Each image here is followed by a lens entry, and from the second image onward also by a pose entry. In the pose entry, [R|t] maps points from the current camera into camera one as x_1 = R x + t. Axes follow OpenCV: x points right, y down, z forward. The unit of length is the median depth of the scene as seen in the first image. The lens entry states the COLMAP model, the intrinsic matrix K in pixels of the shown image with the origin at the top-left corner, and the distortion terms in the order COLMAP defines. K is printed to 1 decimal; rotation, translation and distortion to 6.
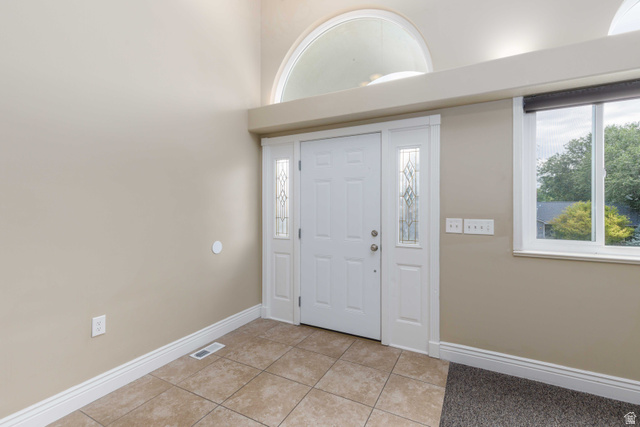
lens RADIAL K [[290.0, 0, 319.7], [0, 290.0, 210.1], [0, 0, 1]] dist [0.002967, 0.001010]
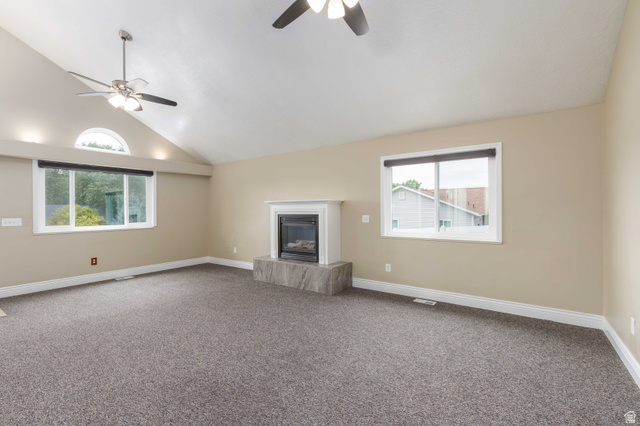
lens RADIAL K [[290.0, 0, 319.7], [0, 290.0, 209.6], [0, 0, 1]] dist [0.002967, 0.001010]
pose [[0.129466, -0.001797, 0.991582, -0.939353], [0.009854, 0.999951, 0.000526, -0.005524], [-0.991535, 0.009703, 0.129478, -1.080246]]
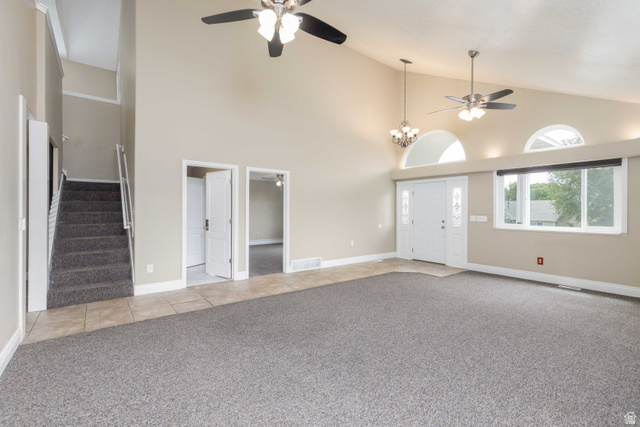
lens RADIAL K [[290.0, 0, 319.7], [0, 290.0, 210.1], [0, 0, 1]] dist [0.002967, 0.001010]
pose [[0.910103, 0.001603, -0.414379, 0.261695], [-0.004339, 0.999975, -0.005662, -0.000236], [0.414360, 0.006951, 0.910087, -1.747498]]
